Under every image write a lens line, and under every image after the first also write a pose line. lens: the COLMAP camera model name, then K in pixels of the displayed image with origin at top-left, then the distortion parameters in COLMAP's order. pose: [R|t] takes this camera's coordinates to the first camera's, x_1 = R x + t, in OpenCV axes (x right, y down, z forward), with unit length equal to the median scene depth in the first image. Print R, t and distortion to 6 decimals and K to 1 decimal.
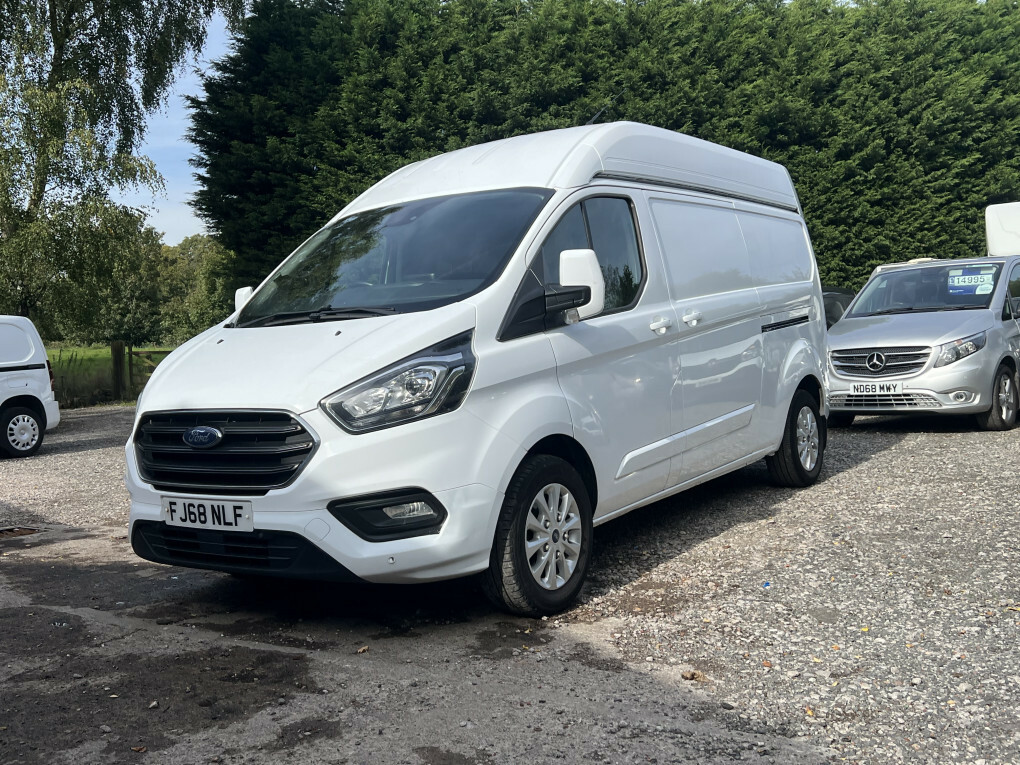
lens RADIAL K [[1032.0, 0, 510.0], [0, 1032.0, 382.5], [0, 0, 1]] dist [0.086457, -0.028201]
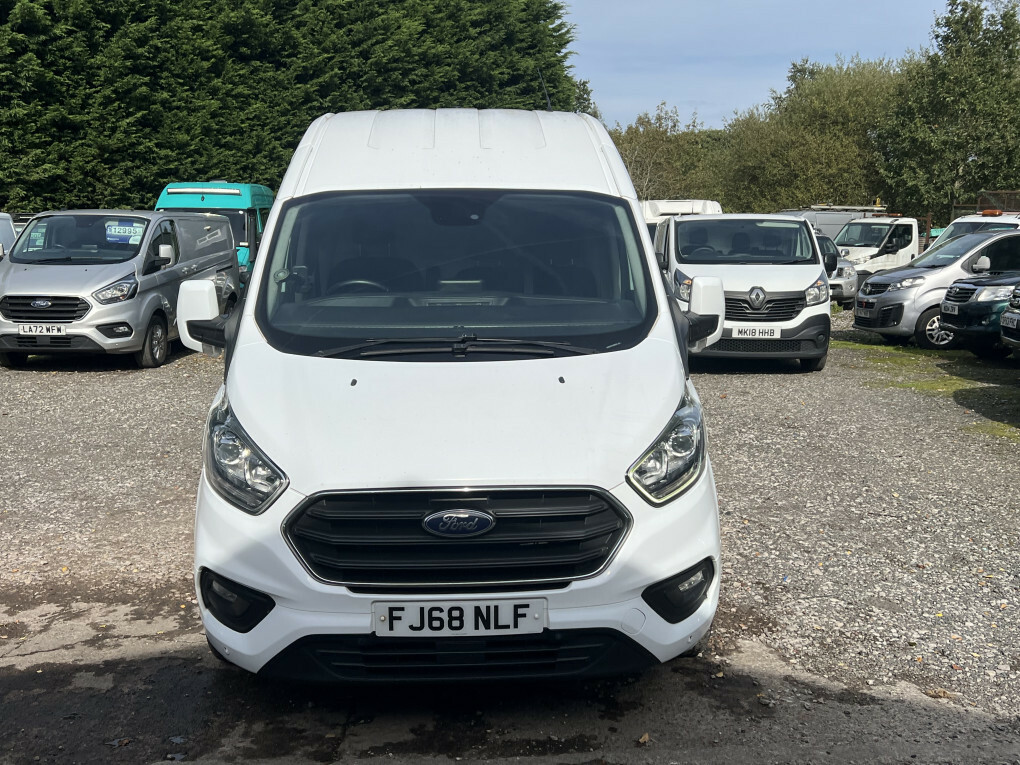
lens RADIAL K [[1032.0, 0, 510.0], [0, 1032.0, 382.5], [0, 0, 1]] dist [0.086457, -0.028201]
pose [[0.800146, -0.047173, 0.597948, -0.134658], [-0.010267, 0.995679, 0.092290, -0.023283], [-0.599718, -0.079985, 0.796204, 0.067263]]
